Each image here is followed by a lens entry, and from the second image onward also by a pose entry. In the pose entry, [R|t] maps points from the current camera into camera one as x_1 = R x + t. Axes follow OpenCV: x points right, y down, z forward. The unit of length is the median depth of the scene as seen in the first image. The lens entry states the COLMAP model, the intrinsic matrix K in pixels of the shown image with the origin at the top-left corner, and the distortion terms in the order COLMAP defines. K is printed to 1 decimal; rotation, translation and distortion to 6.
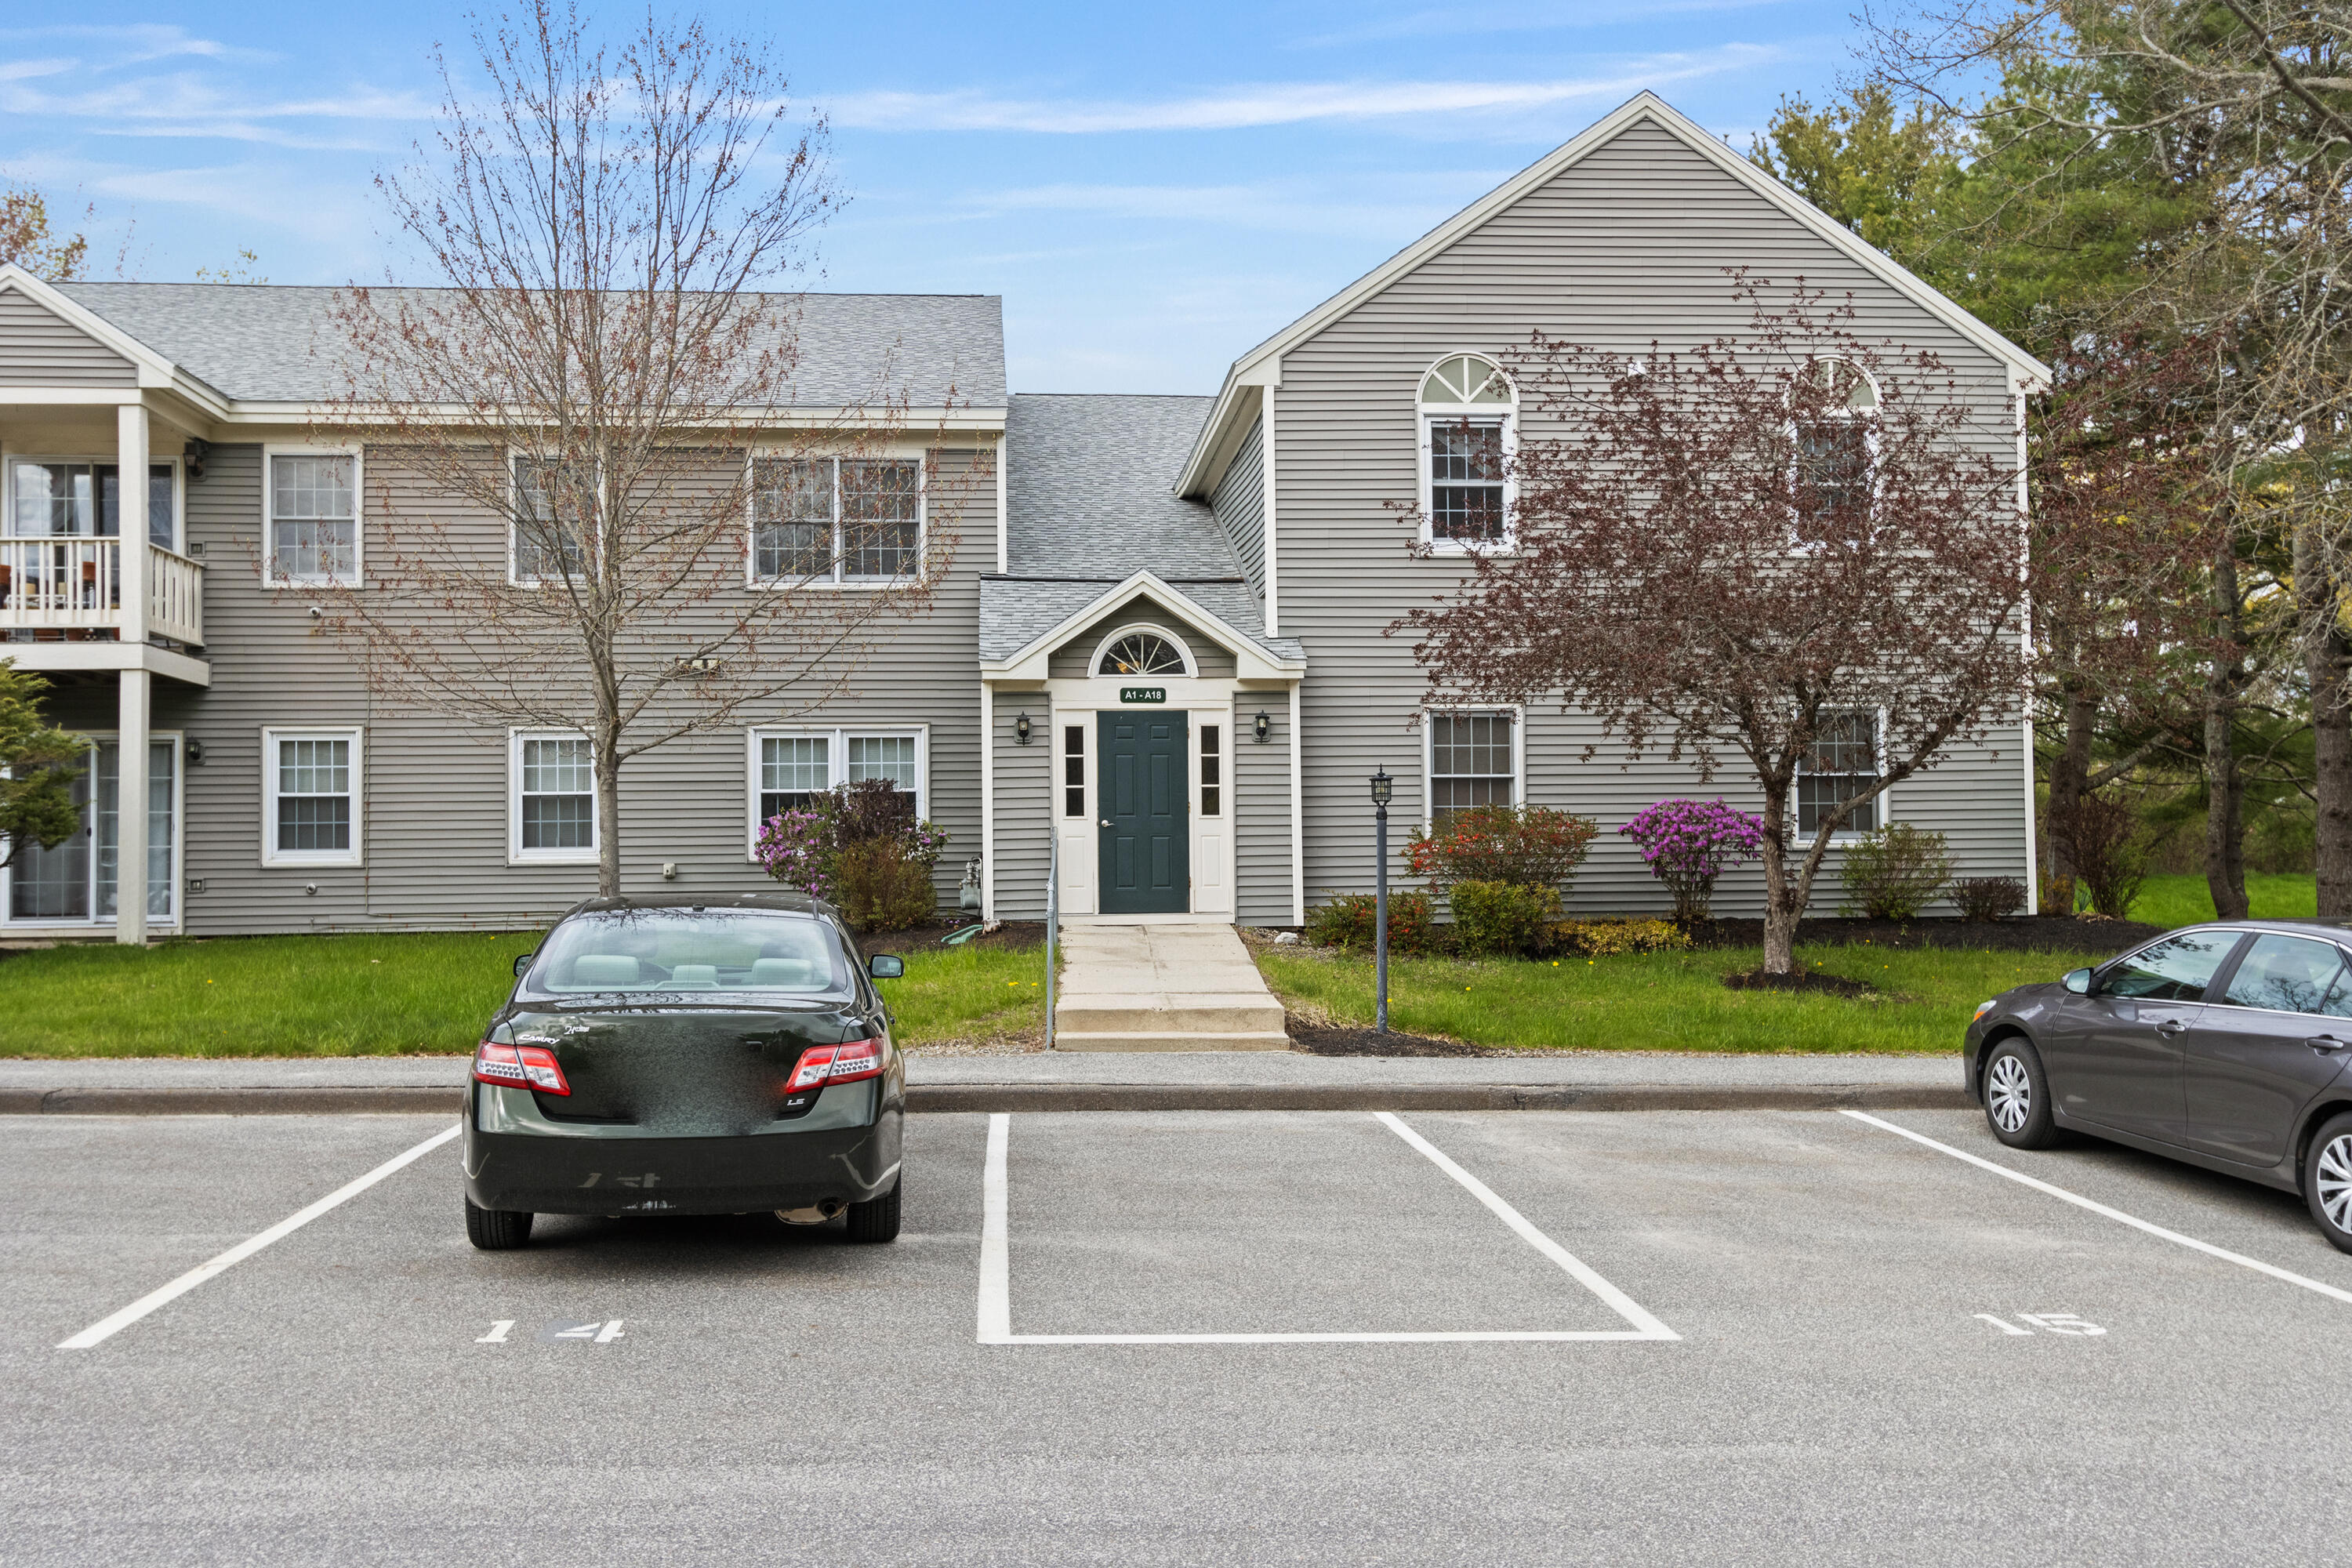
lens RADIAL K [[2083.1, 0, 1181.6], [0, 2083.1, 780.2], [0, 0, 1]] dist [0.047692, -0.000247]
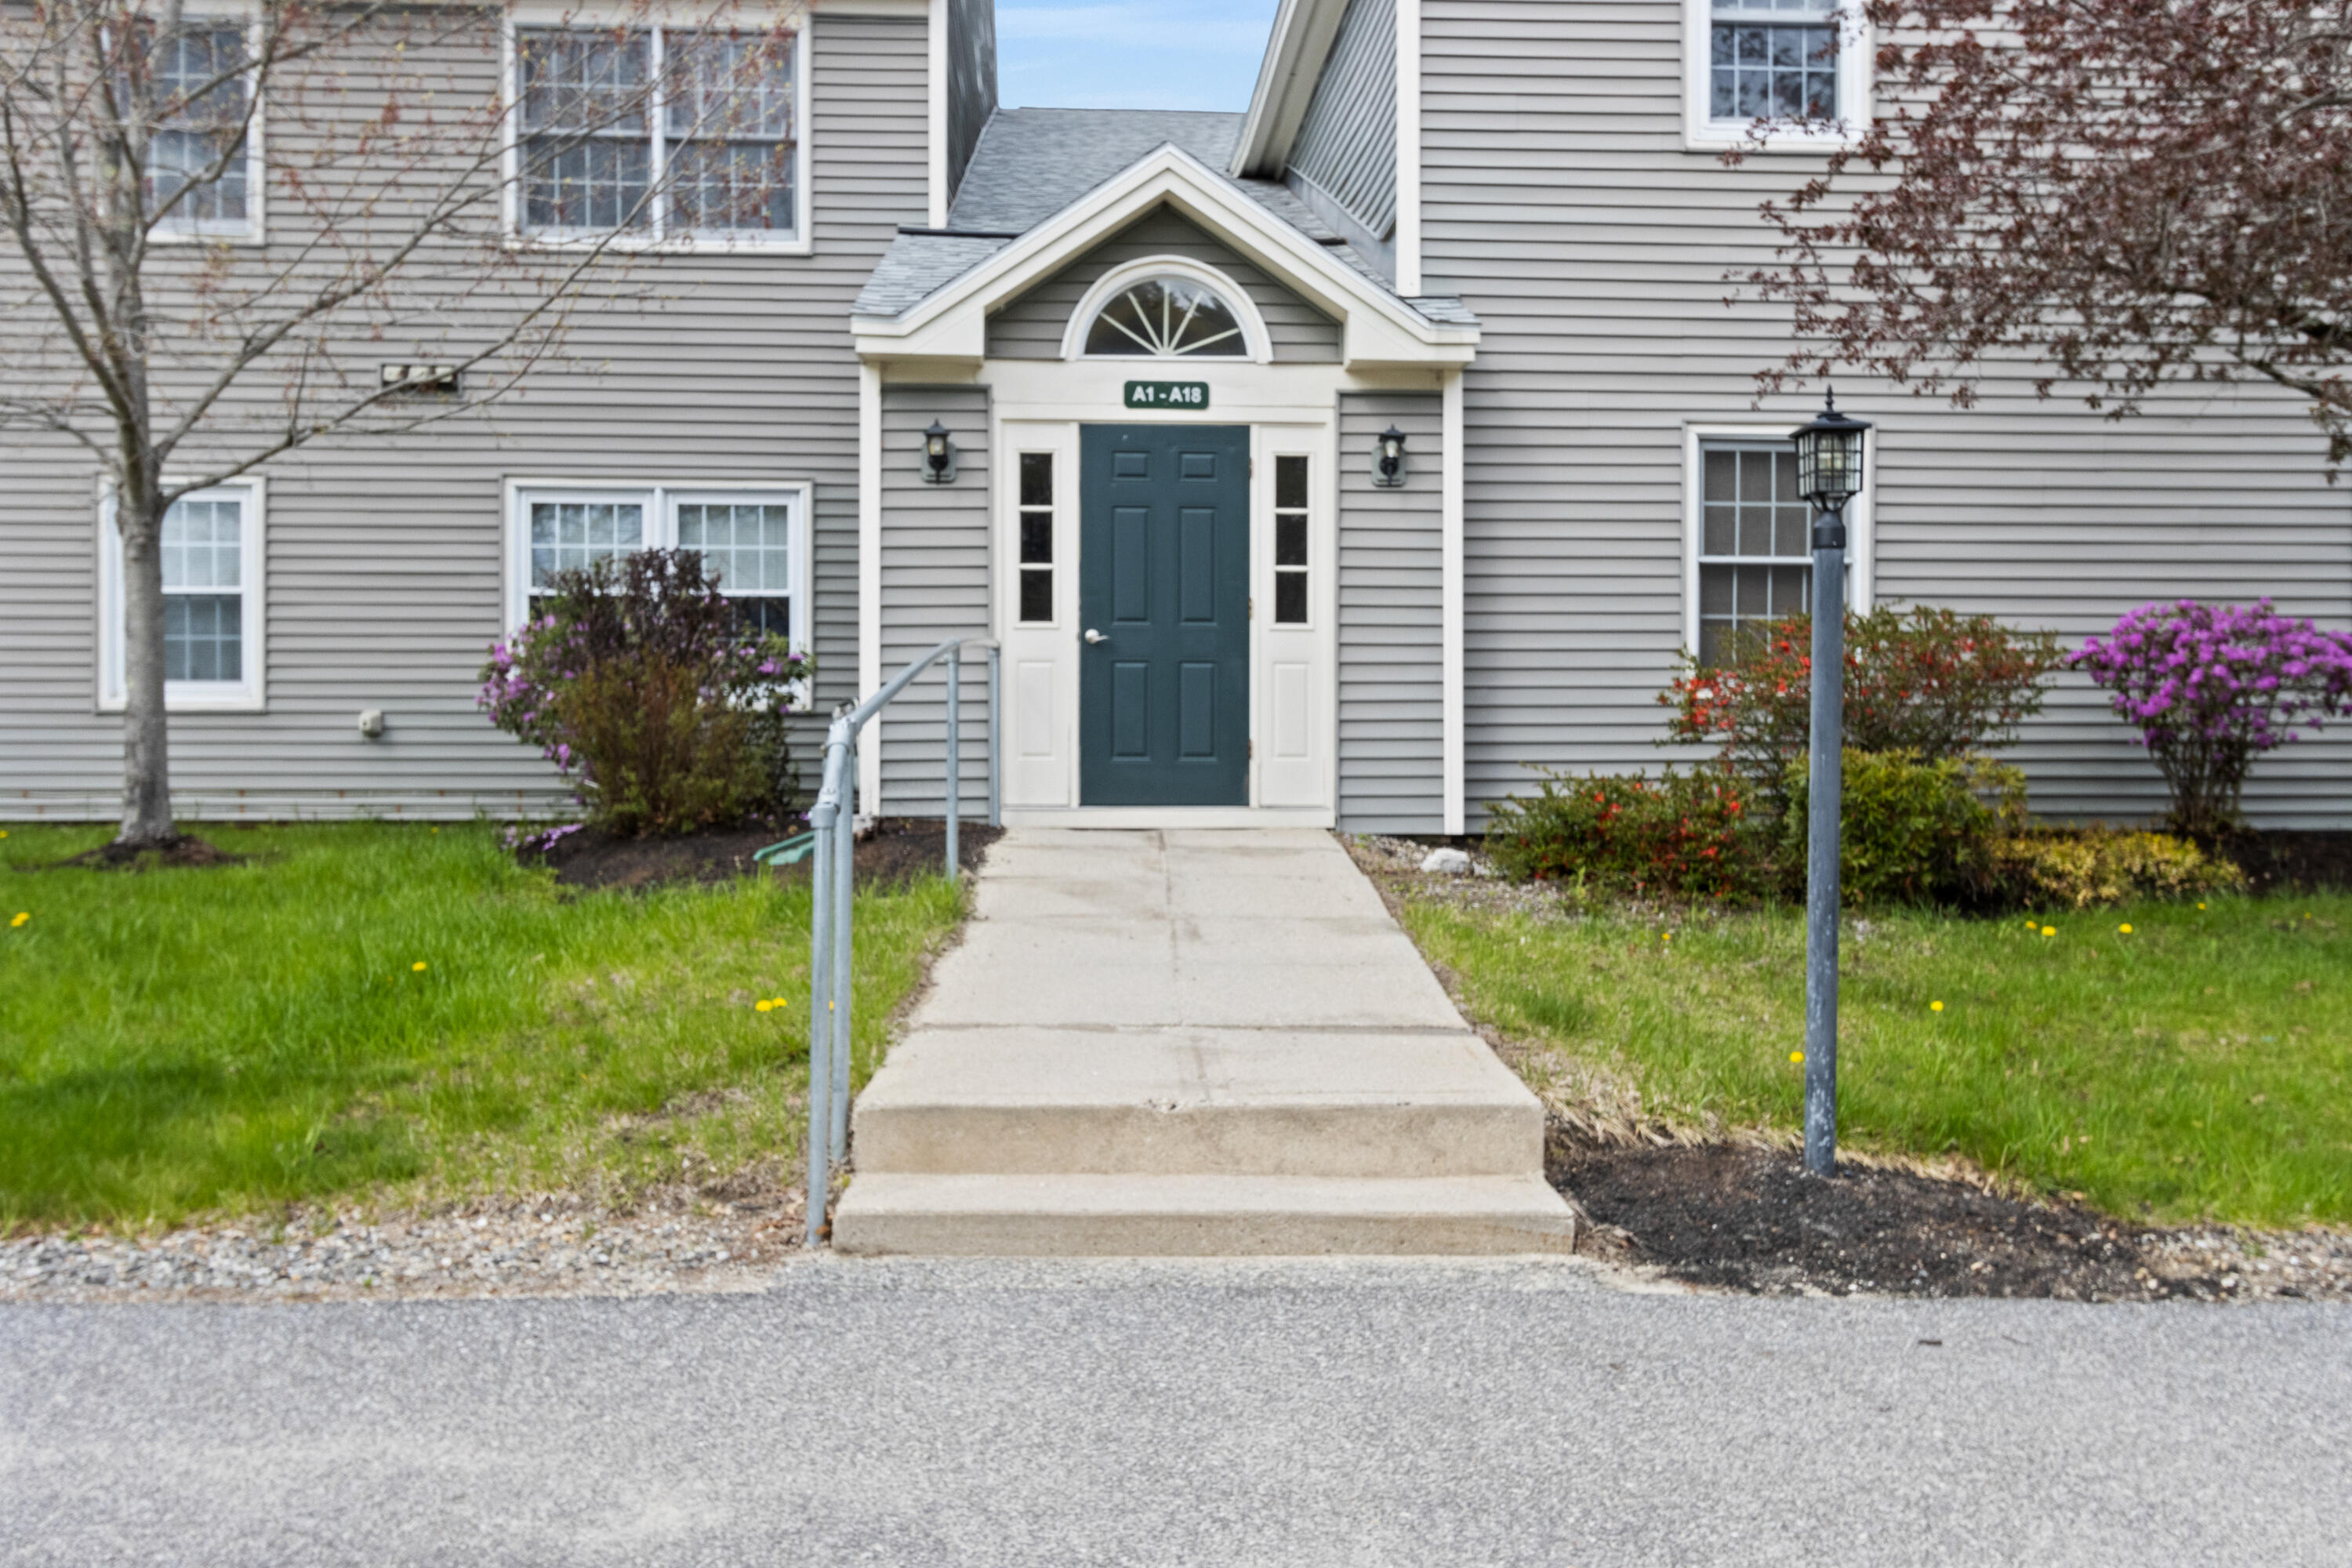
lens RADIAL K [[1857.7, 0, 1173.3], [0, 1857.7, 778.6], [0, 0, 1]] dist [-0.001026, -0.000243]
pose [[0.999447, 0.012076, -0.030986, -0.001080], [-0.010397, 0.998499, 0.053768, 0.031138], [0.031589, -0.053416, 0.998073, 0.525726]]
